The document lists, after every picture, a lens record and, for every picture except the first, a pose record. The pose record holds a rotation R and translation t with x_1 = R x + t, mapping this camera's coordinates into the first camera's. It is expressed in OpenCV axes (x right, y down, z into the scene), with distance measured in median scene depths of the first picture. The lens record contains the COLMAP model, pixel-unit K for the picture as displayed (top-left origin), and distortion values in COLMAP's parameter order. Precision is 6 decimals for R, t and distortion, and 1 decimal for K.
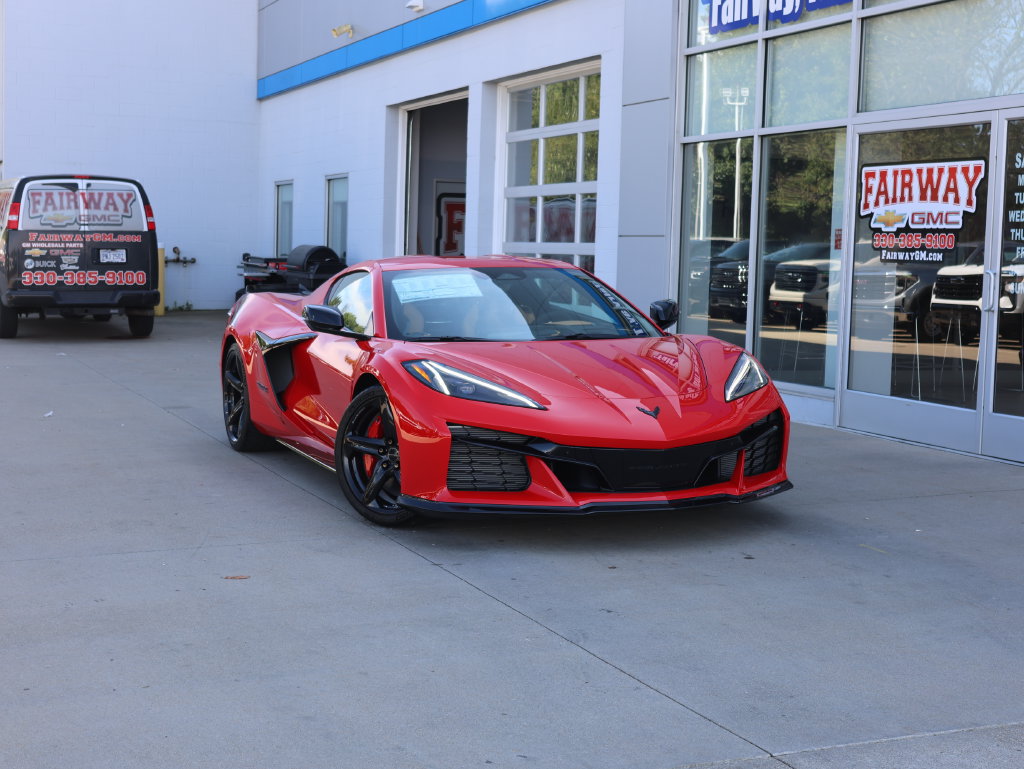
lens RADIAL K [[1544.6, 0, 512.7], [0, 1544.6, 399.7], [0, 0, 1]] dist [-0.023764, 0.024221]
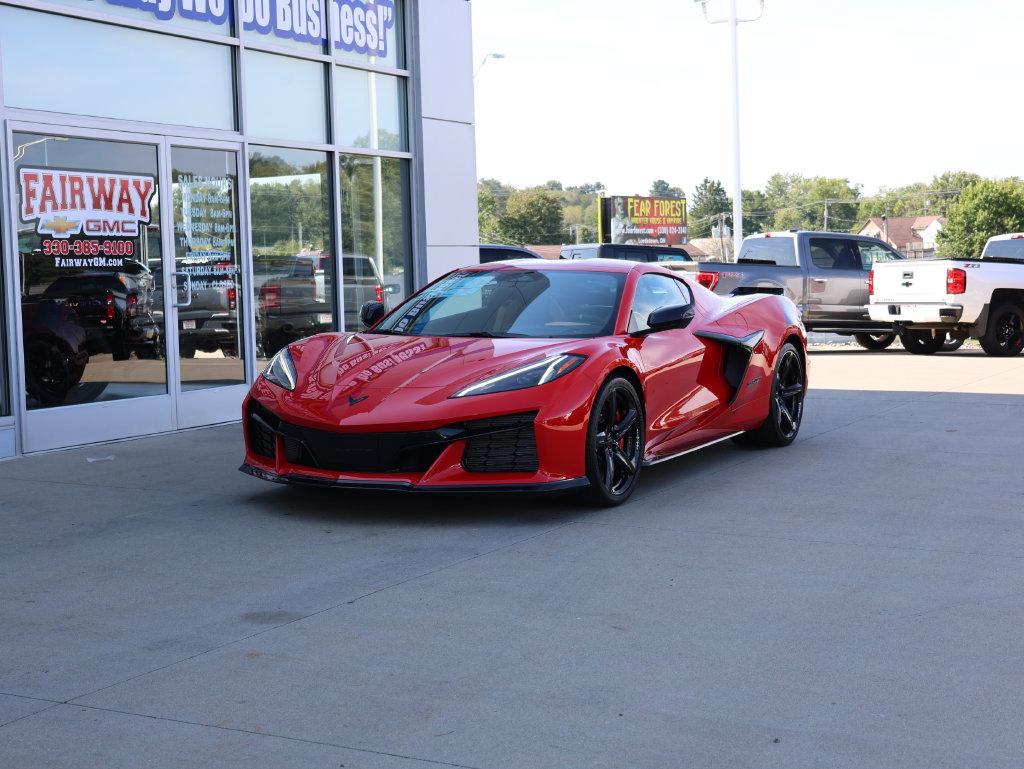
lens RADIAL K [[1544.6, 0, 512.7], [0, 1544.6, 399.7], [0, 0, 1]] dist [-0.023764, 0.024221]
pose [[-0.637946, -0.073117, 0.766602, -0.707887], [0.082994, 0.983156, 0.162837, -0.146718], [-0.765596, 0.167504, -0.621132, 1.433849]]
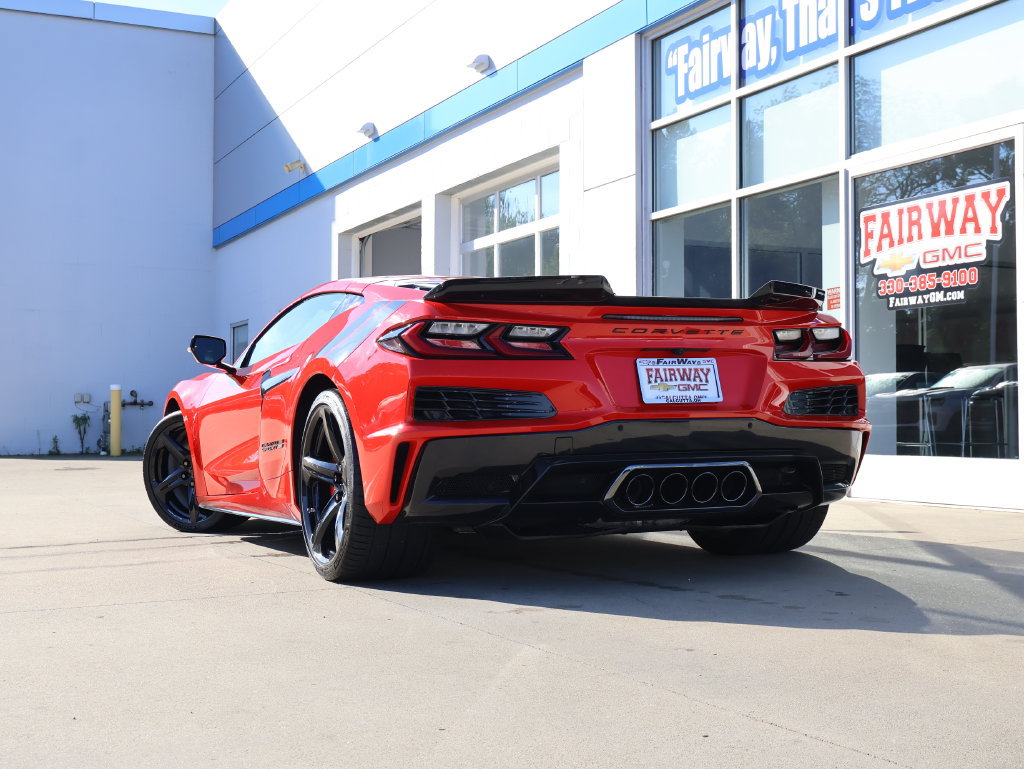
lens RADIAL K [[1391.3, 0, 506.2], [0, 1391.3, 383.1], [0, 0, 1]] dist [-0.012266, -0.009311]
pose [[0.998909, -0.024800, 0.039559, -0.020948], [0.029602, 0.991612, -0.125818, 0.051319], [-0.036107, 0.126852, 0.991264, 0.206113]]
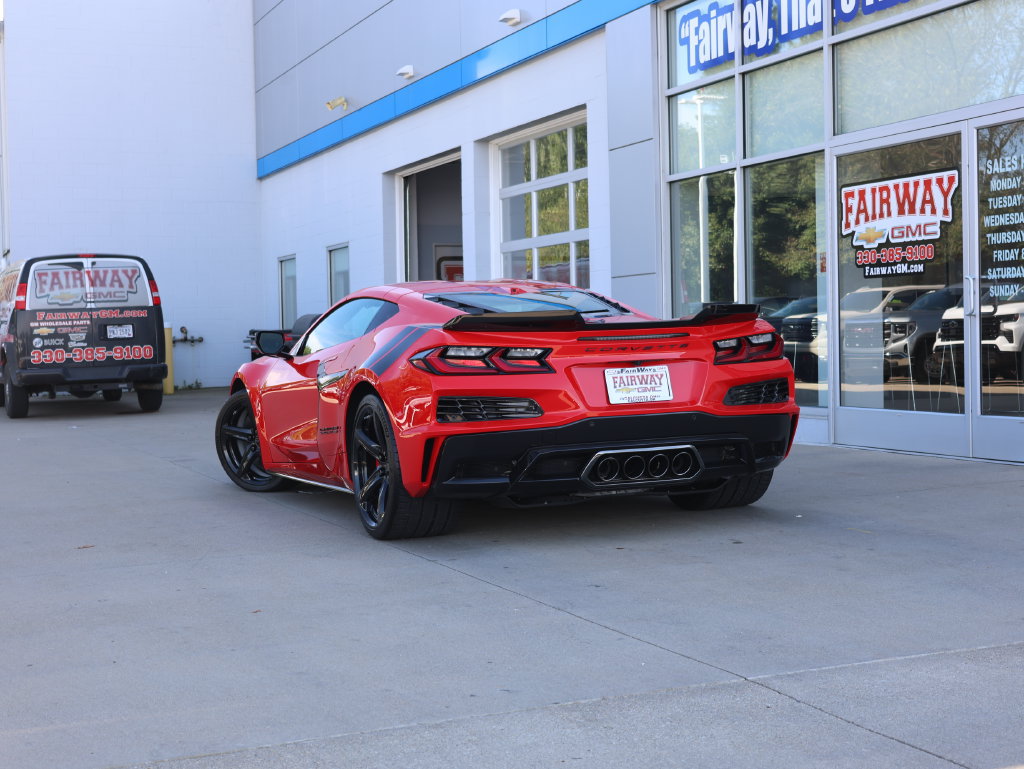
lens RADIAL K [[1544.6, 0, 512.7], [0, 1544.6, 399.7], [0, 0, 1]] dist [-0.023764, 0.024221]
pose [[0.998793, -0.048361, -0.008638, 0.011342], [0.047832, 0.997426, -0.053422, 0.035151], [0.011199, 0.052944, 0.998535, -0.017857]]
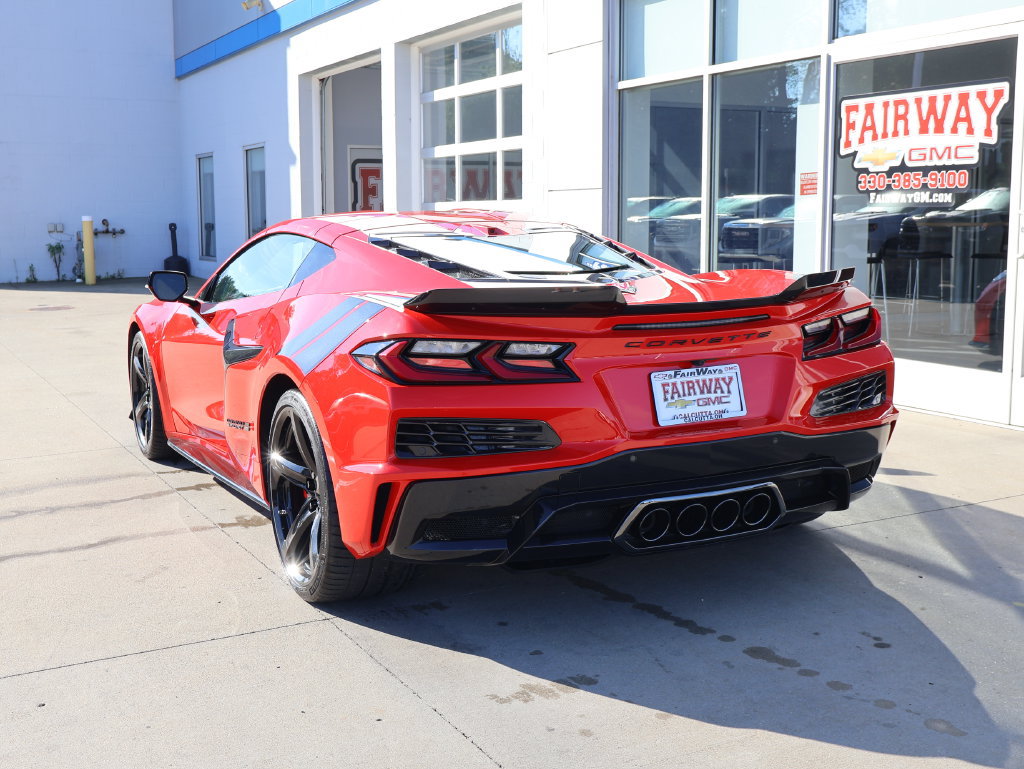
lens RADIAL K [[1253.6, 0, 506.9], [0, 1253.6, 380.2], [0, 0, 1]] dist [-0.001211, -0.028106]
pose [[0.996438, -0.040092, 0.074184, -0.027549], [0.037479, 0.998638, 0.036290, -0.023914], [-0.075538, -0.033380, 0.996584, 0.300914]]
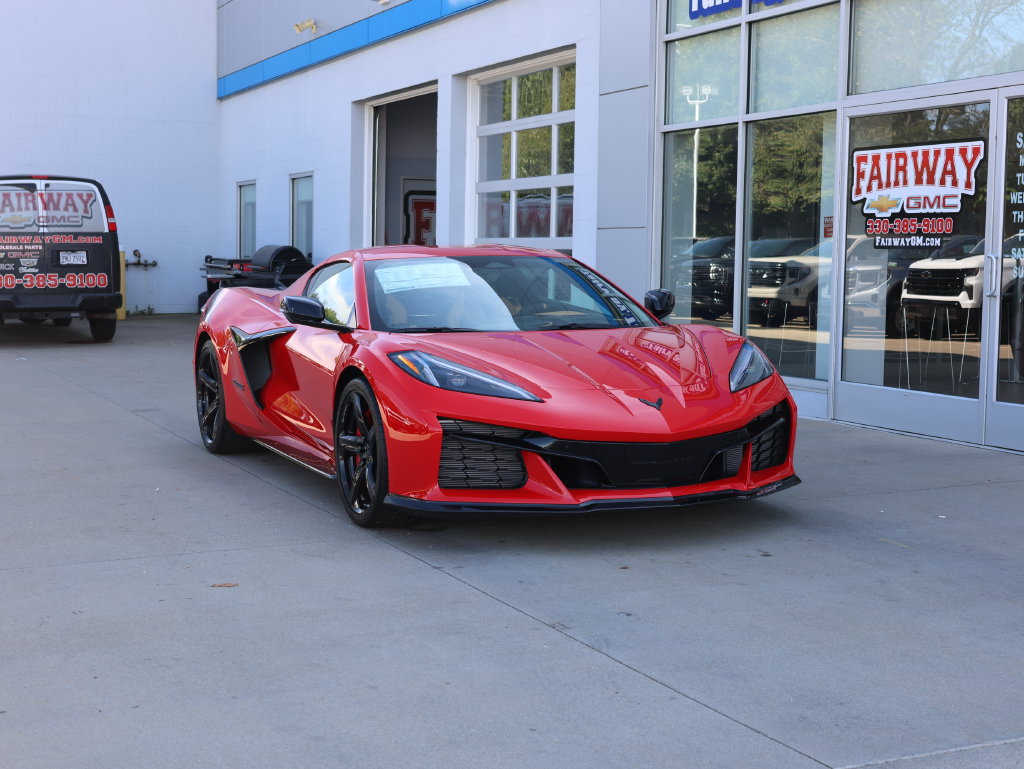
lens RADIAL K [[1544.6, 0, 512.7], [0, 1544.6, 399.7], [0, 0, 1]] dist [-0.023764, 0.024221]
pose [[0.999559, -0.014501, 0.025896, -0.015874], [0.014559, 0.999892, -0.002075, 0.004517], [-0.025863, 0.002451, 0.999662, 0.037497]]
